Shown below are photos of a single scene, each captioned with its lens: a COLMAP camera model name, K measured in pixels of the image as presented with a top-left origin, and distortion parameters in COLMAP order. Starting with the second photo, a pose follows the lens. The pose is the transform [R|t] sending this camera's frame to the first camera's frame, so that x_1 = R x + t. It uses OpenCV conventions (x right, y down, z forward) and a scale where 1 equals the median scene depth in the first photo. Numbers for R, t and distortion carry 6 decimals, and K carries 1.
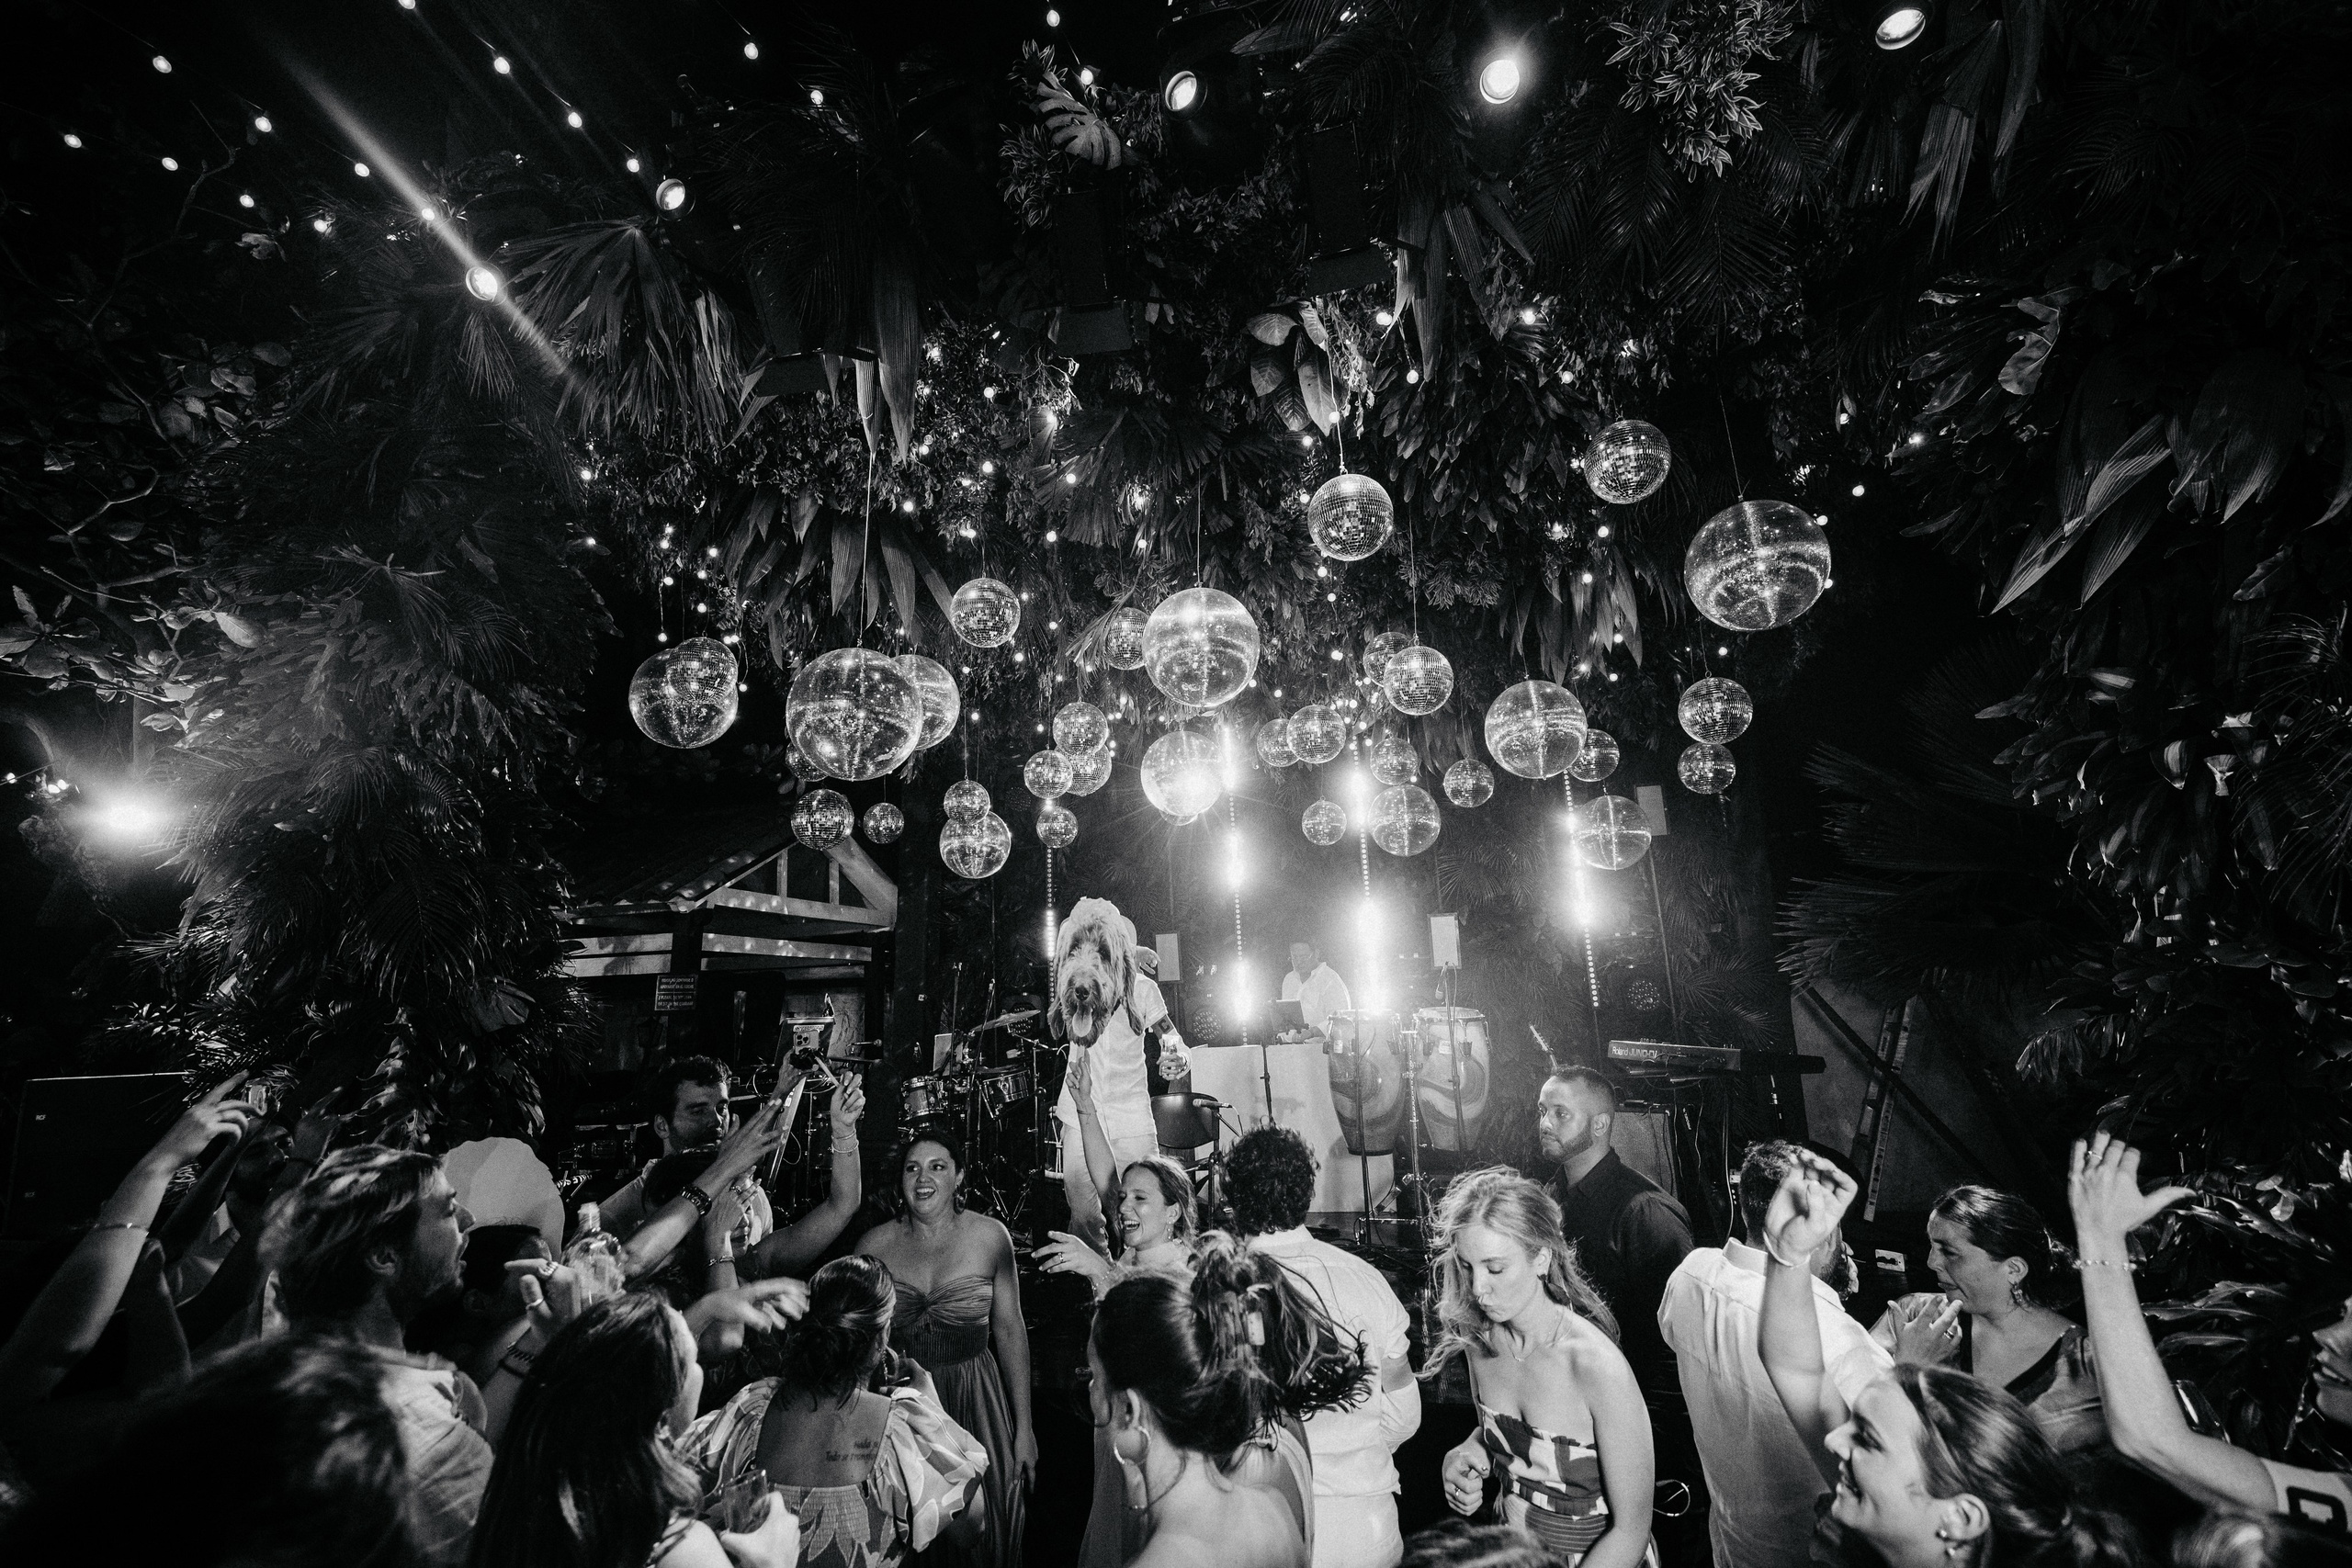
lens RADIAL K [[1060.0, 0, 1149.0], [0, 1060.0, 765.0], [0, 0, 1]] dist [-0.053021, 0.017863]
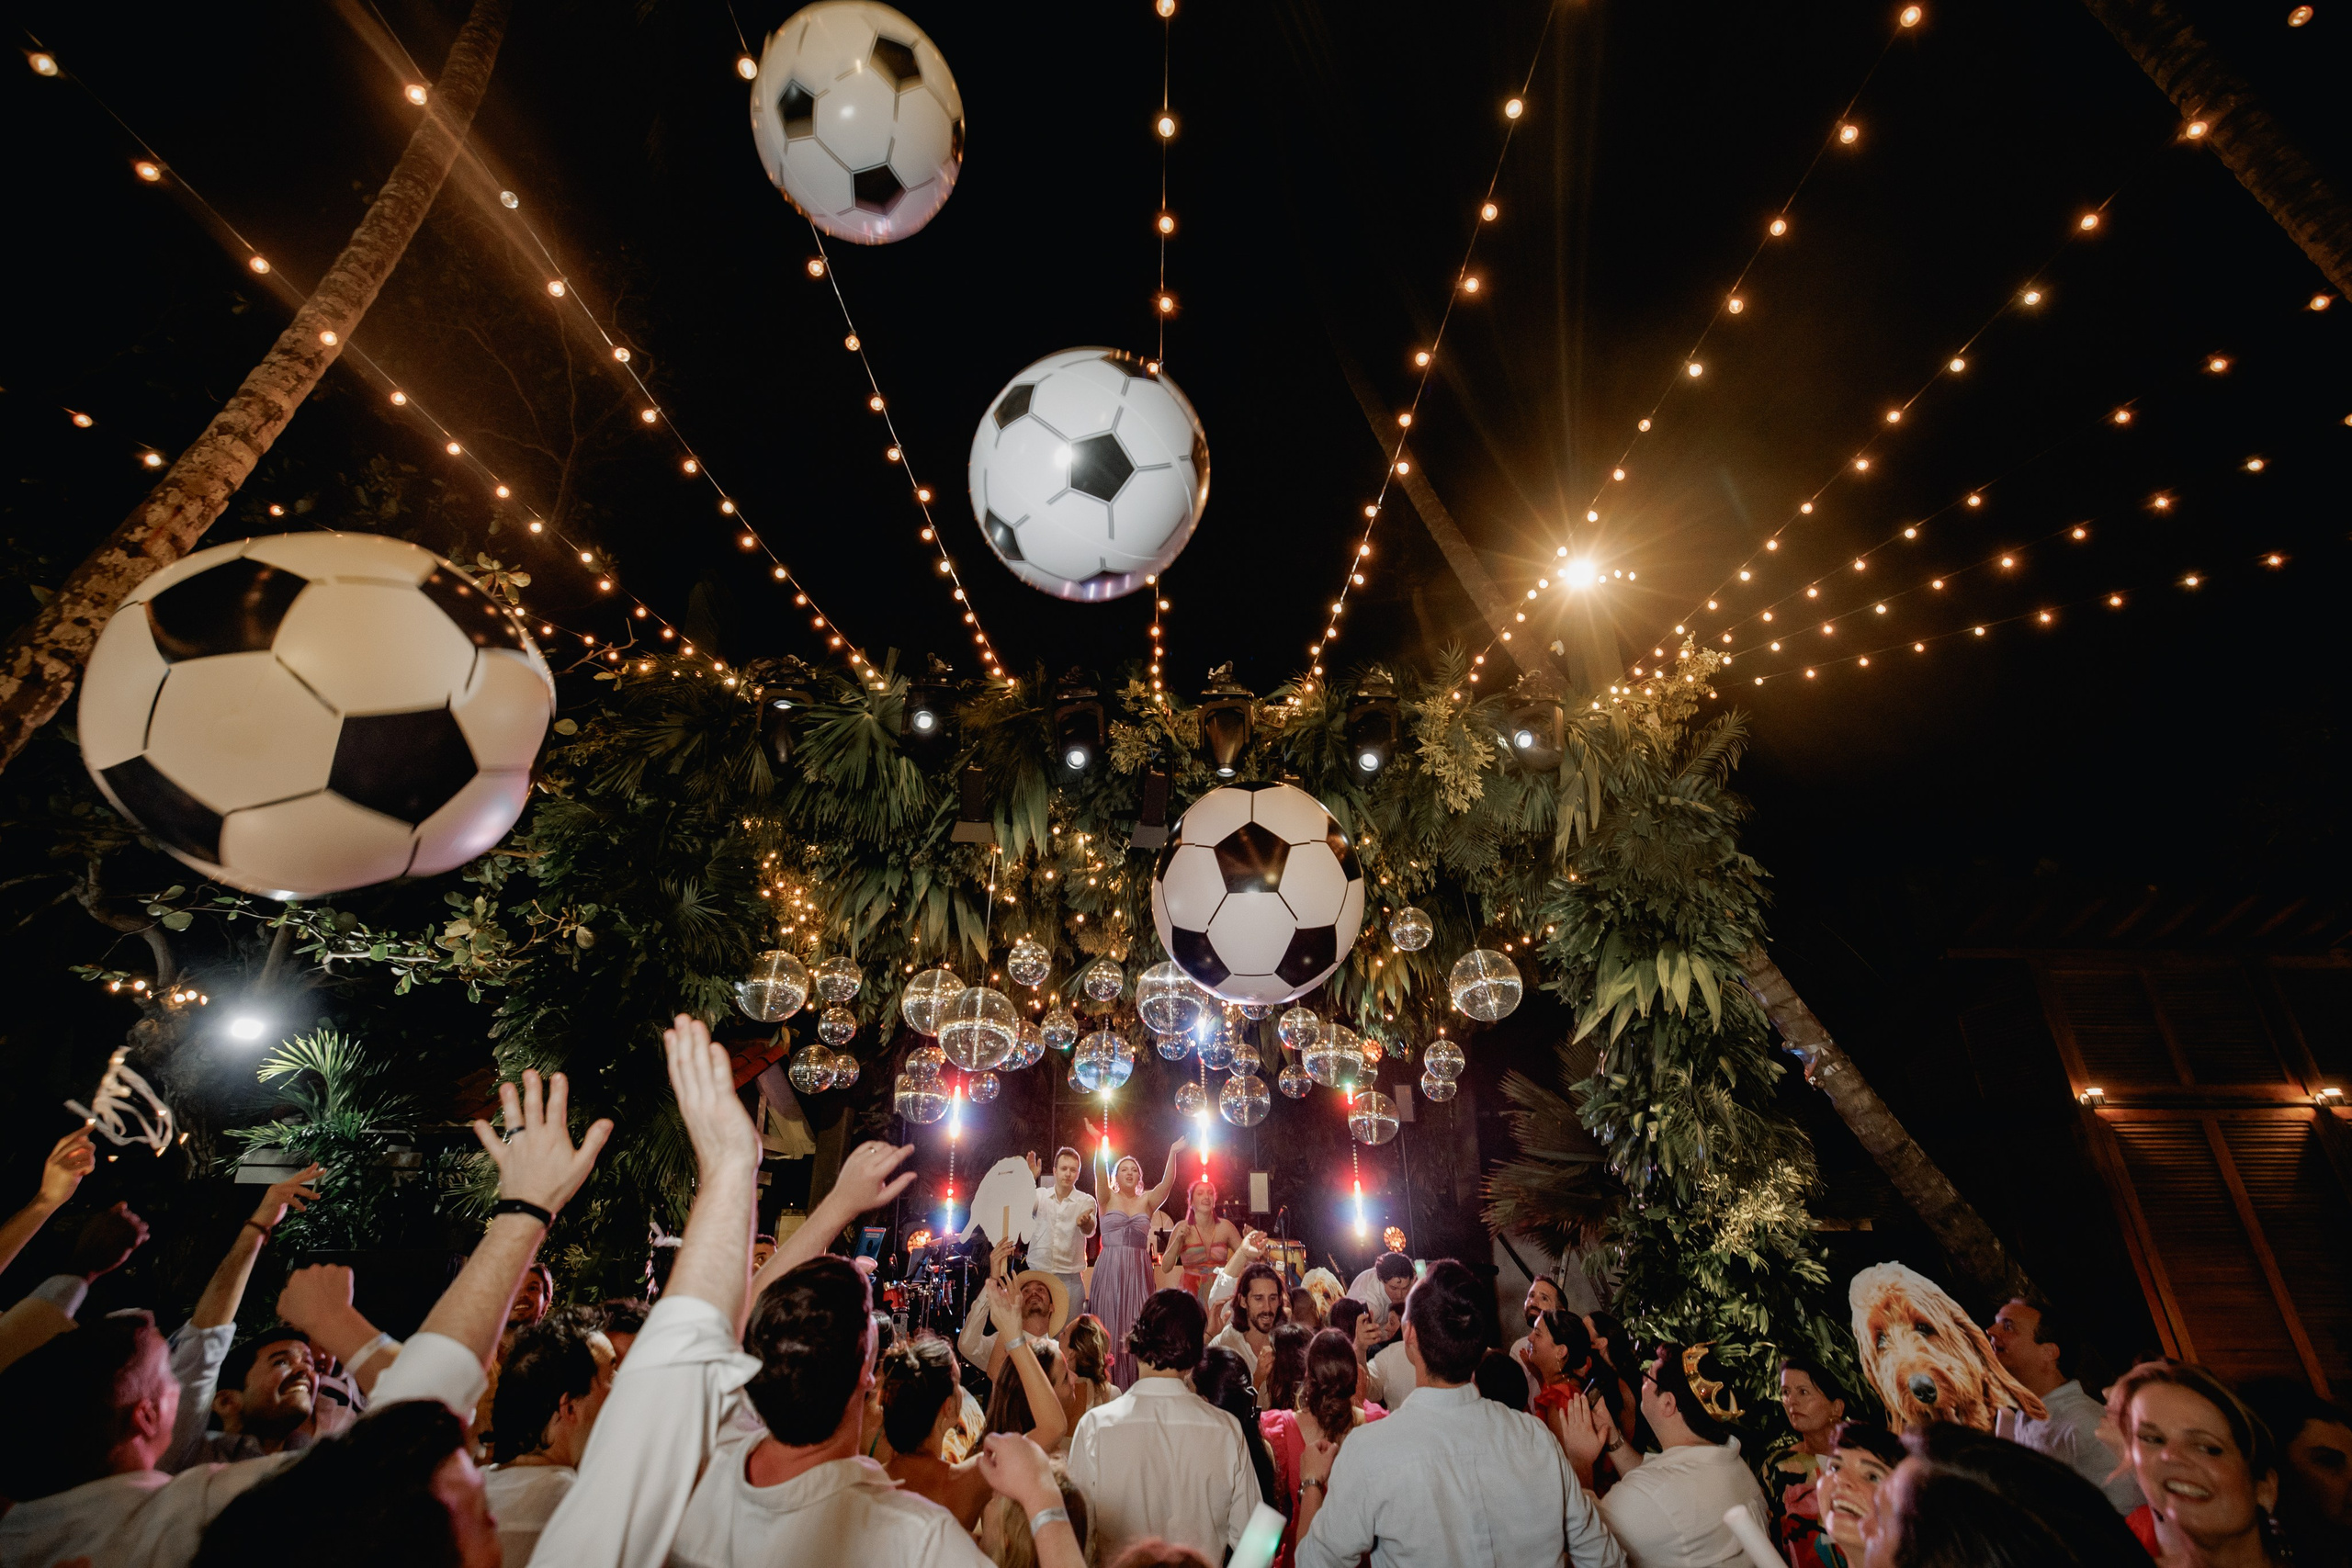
lens RADIAL K [[1006.6, 0, 1176.0], [0, 1006.6, 784.0], [0, 0, 1]] dist [-0.046022, 0.015076]
pose [[0.966891, 0.141044, 0.212671, -0.307314], [-0.092593, 0.970488, -0.222665, -0.081500], [-0.237800, 0.195601, 0.951416, -0.551117]]
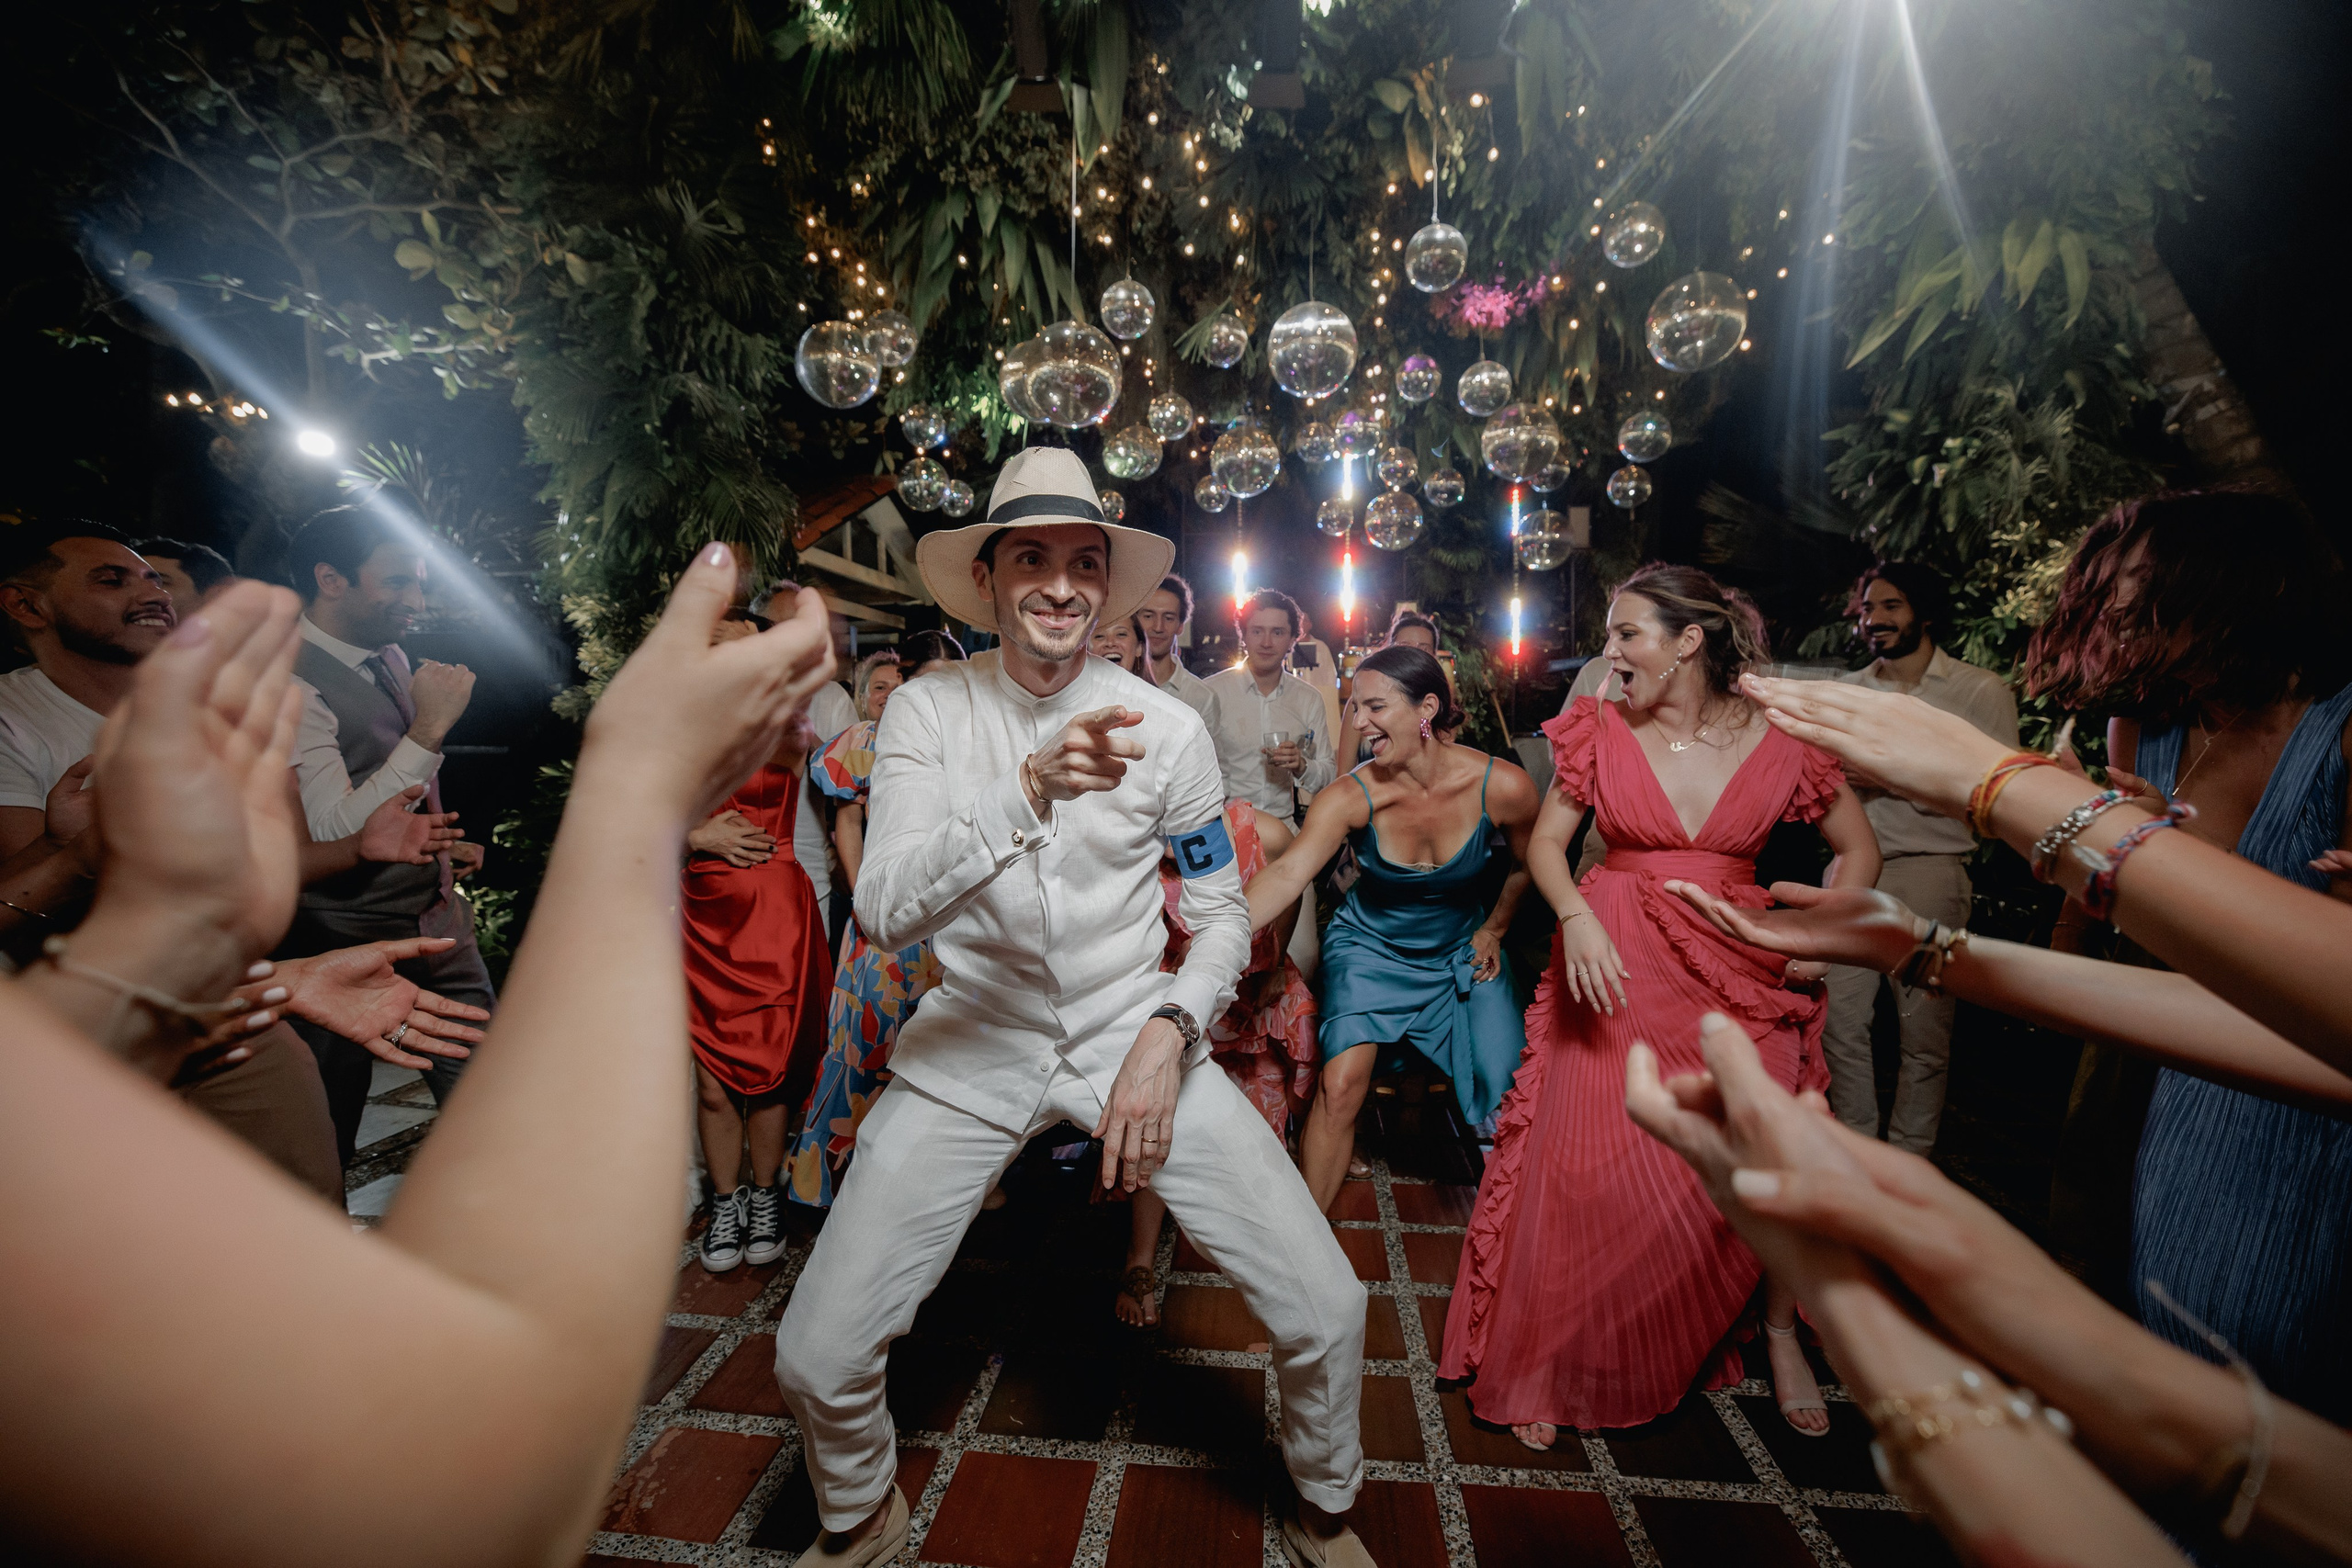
lens RADIAL K [[1006.6, 0, 1176.0], [0, 1006.6, 784.0], [0, 0, 1]] dist [-0.046022, 0.015076]
pose [[0.992993, 0.038835, 0.111612, -0.218974], [-0.067845, 0.960649, 0.269351, 0.084112], [-0.096759, -0.275036, 0.956552, -0.333755]]
